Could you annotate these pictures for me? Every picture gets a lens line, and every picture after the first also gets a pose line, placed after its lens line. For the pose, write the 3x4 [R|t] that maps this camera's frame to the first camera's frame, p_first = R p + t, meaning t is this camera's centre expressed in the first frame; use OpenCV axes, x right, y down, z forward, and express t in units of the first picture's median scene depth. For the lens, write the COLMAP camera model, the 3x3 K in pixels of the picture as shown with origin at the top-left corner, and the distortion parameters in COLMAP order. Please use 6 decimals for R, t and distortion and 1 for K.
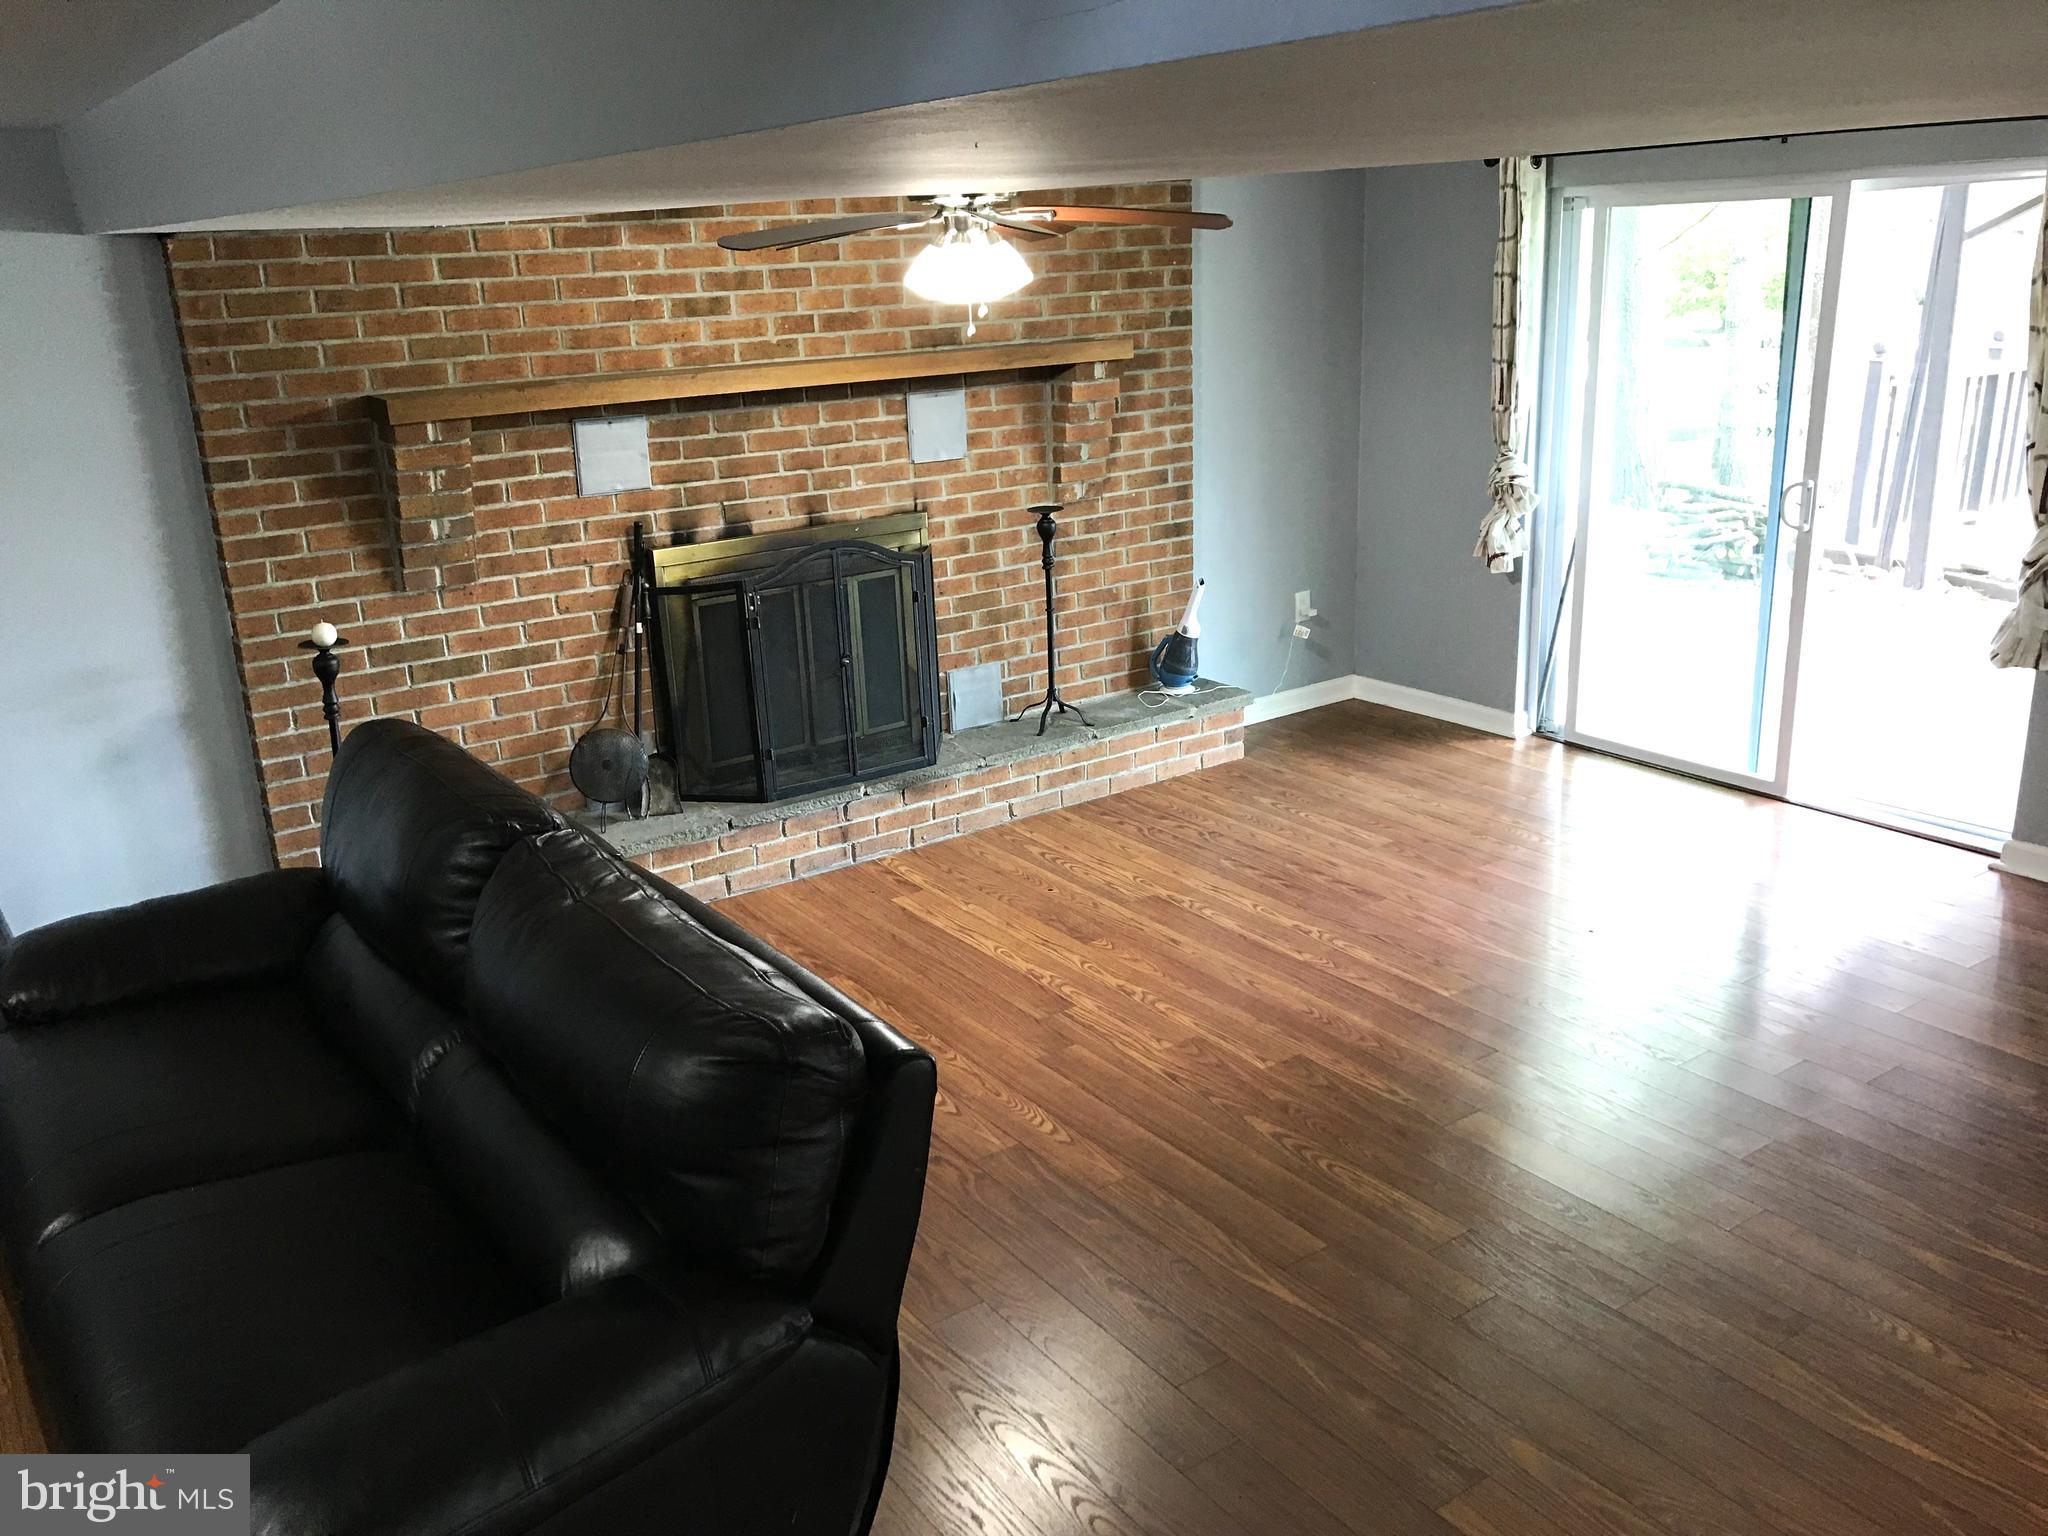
lens RADIAL K [[1682.4, 0, 1024.0], [0, 1682.4, 768.0], [0, 0, 1]] dist [0.022025, -0.010398]
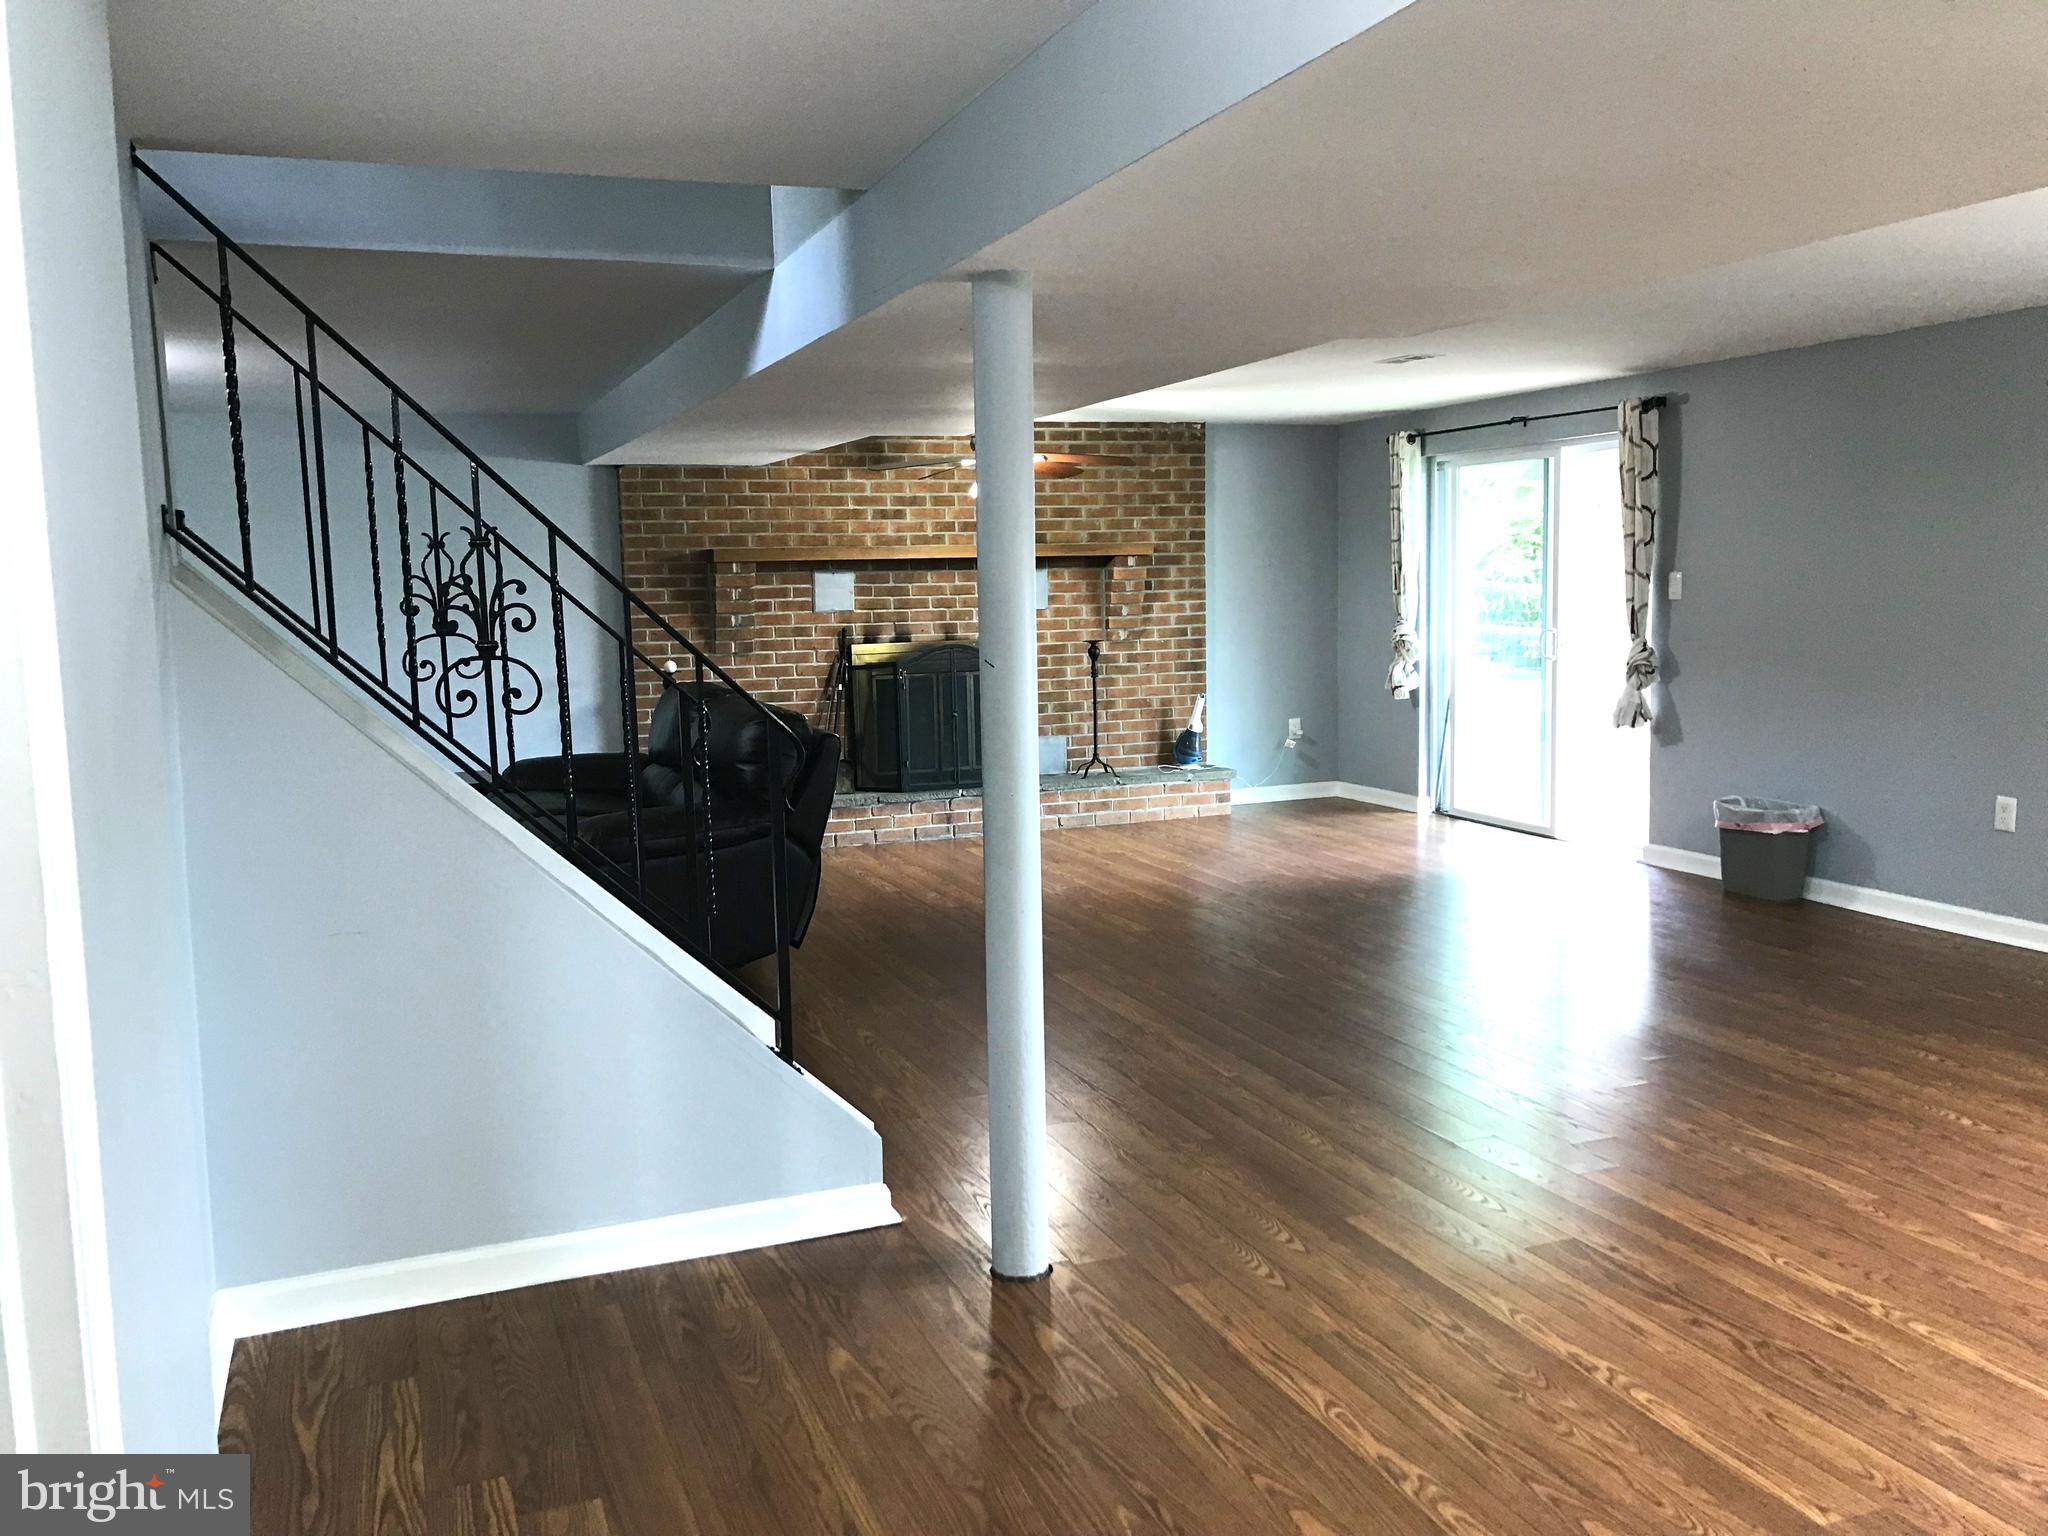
lens RADIAL K [[1671.7, 0, 1024.0], [0, 1671.7, 768.0], [0, 0, 1]] dist [0.133417, -0.249330]
pose [[0.966373, 0.045047, -0.253168, 0.369282], [-0.091676, 0.980197, -0.175527, 0.263502], [0.240248, 0.192834, 0.951365, -0.557752]]
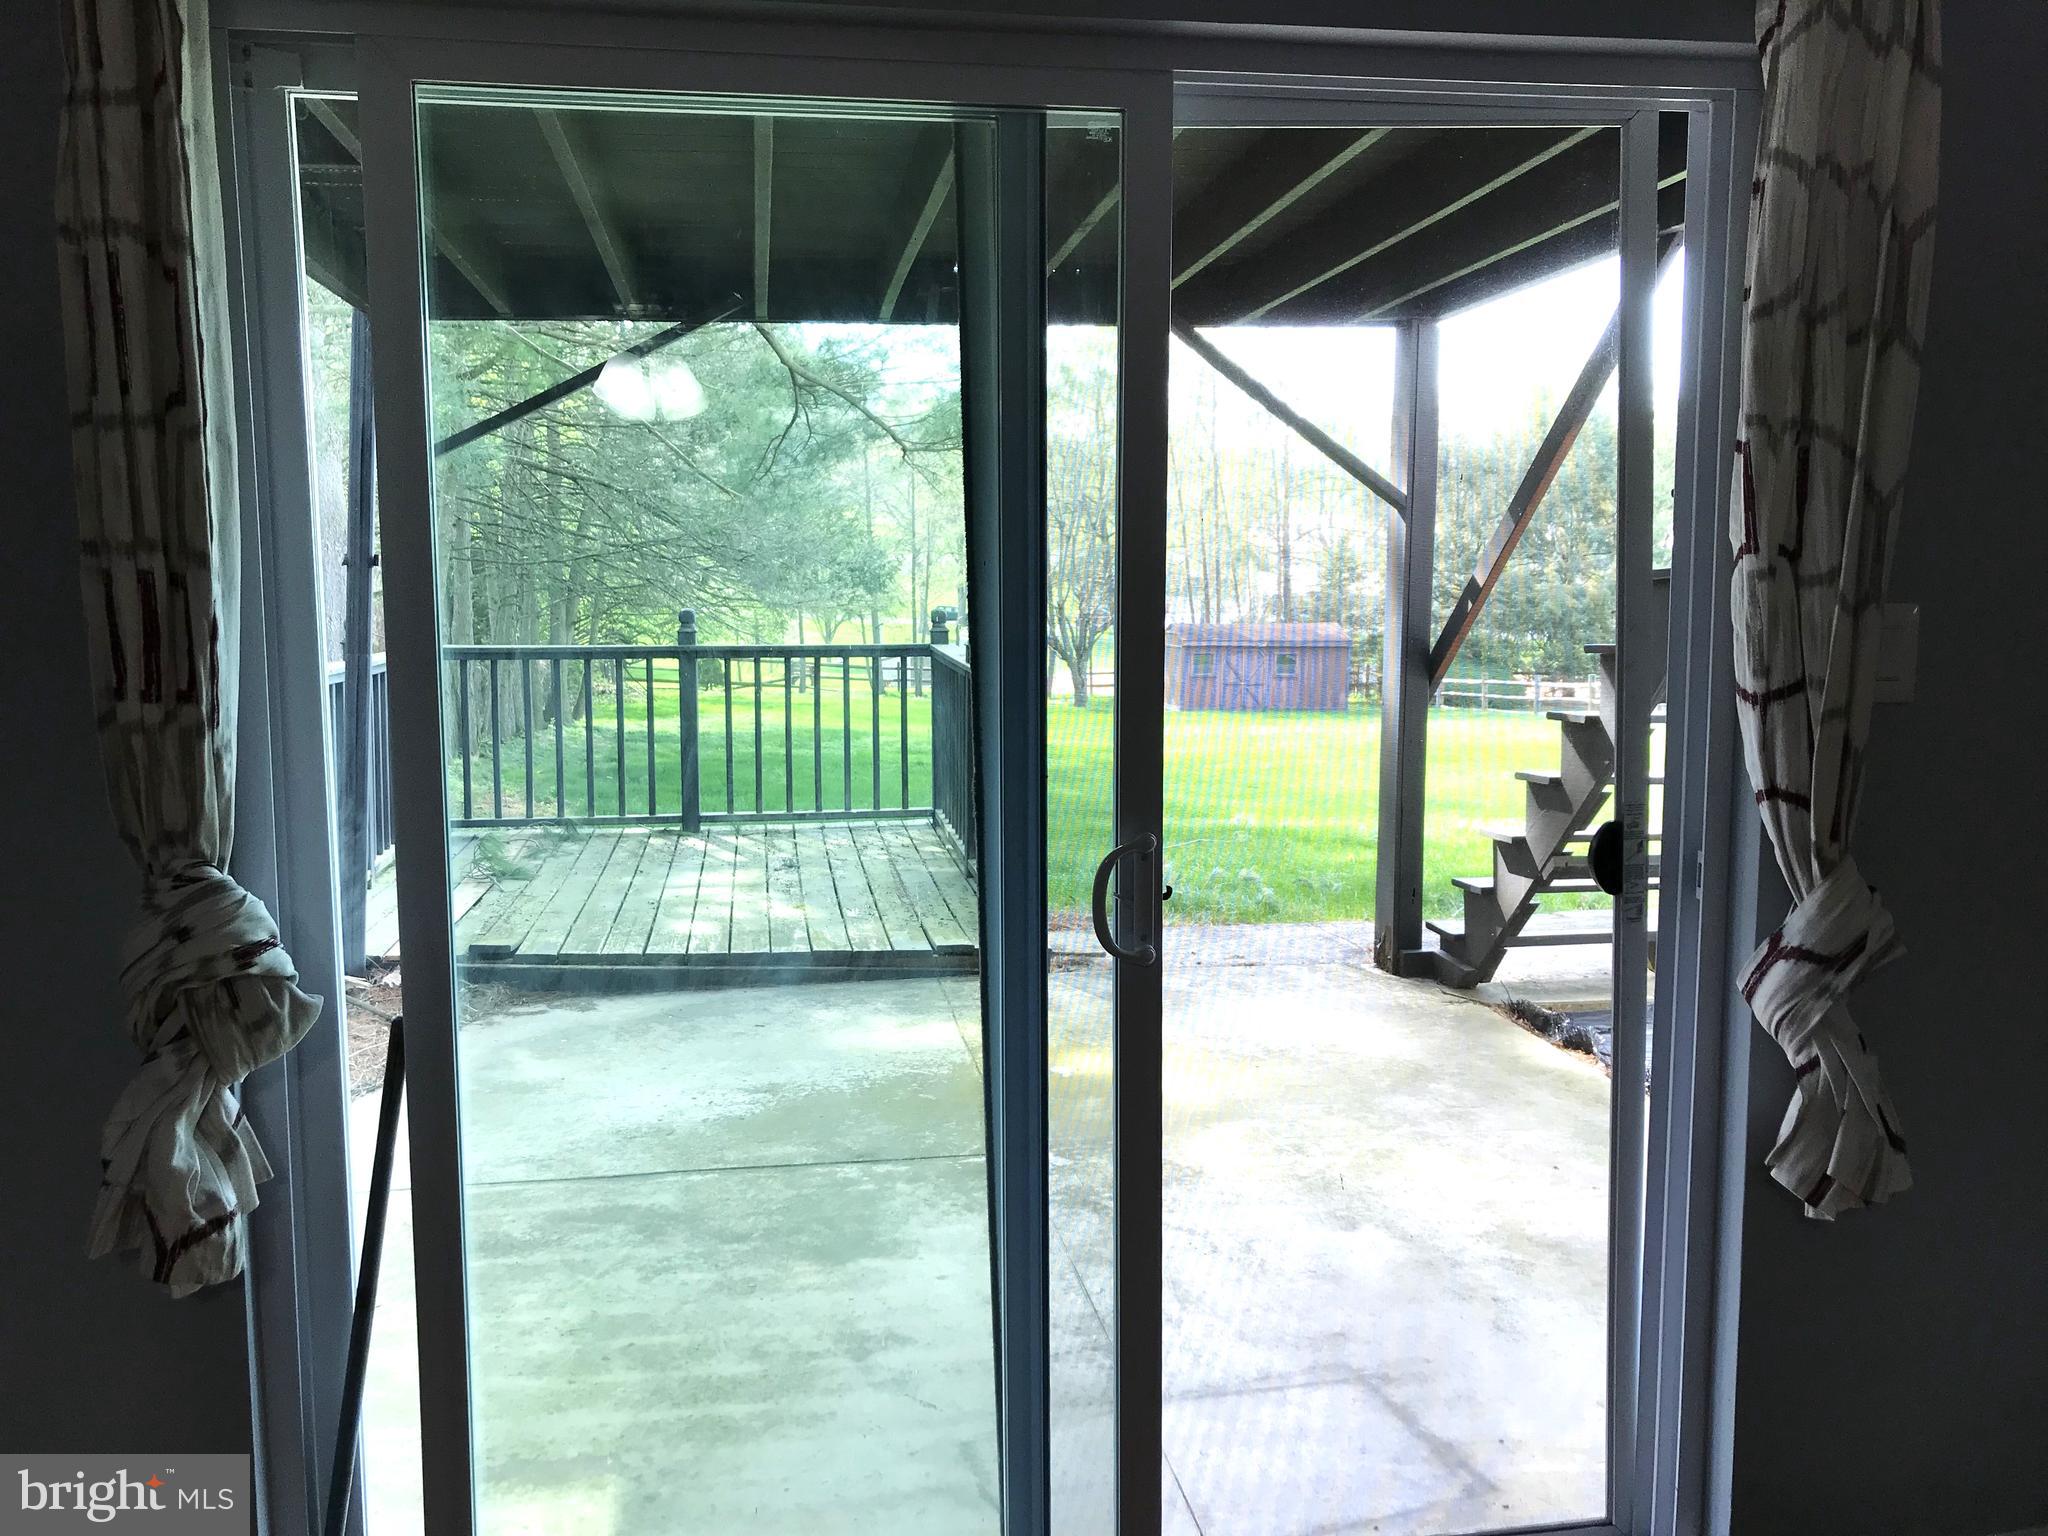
lens RADIAL K [[1671.7, 0, 1024.0], [0, 1671.7, 768.0], [0, 0, 1]] dist [0.133417, -0.249330]
pose [[0.438530, -0.081178, 0.895043, 0.105270], [0.257182, 0.965599, -0.038430, -0.169726], [-0.861132, 0.247042, 0.444322, 0.814155]]
